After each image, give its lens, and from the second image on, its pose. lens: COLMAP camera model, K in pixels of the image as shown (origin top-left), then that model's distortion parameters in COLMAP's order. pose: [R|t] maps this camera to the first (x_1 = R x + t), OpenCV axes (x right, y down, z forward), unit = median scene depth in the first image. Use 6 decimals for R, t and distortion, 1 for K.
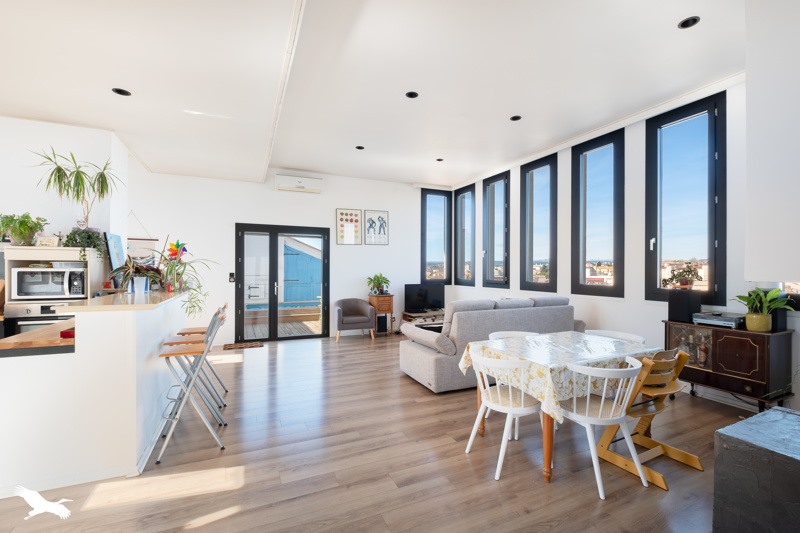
lens RADIAL K [[336.2, 0, 390.6], [0, 336.2, 276.3], [0, 0, 1]] dist [0.000228, 0.000083]
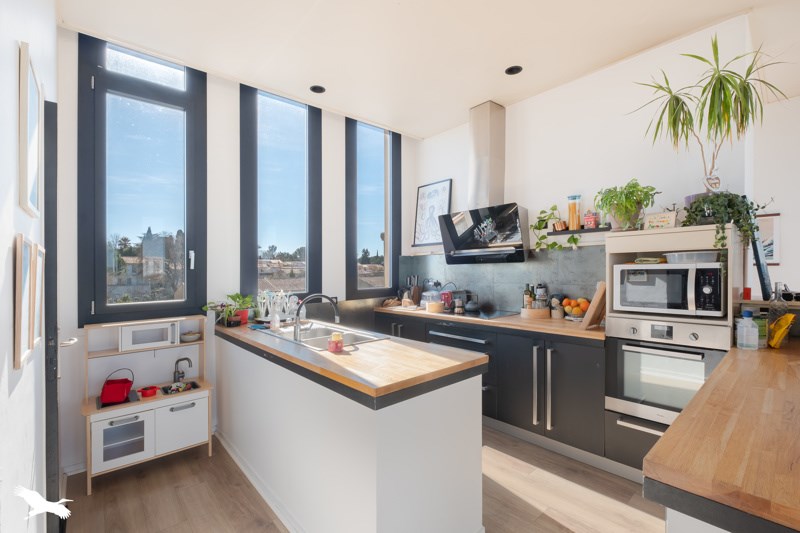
lens RADIAL K [[370.6, 0, 397.8], [0, 370.6, 271.3], [0, 0, 1]] dist [-0.000142, -0.000064]
pose [[0.285701, -0.005105, -0.958305, -0.504134], [-0.002256, 0.999979, -0.006000, -0.005298], [0.958316, 0.003876, 0.285684, 0.345077]]
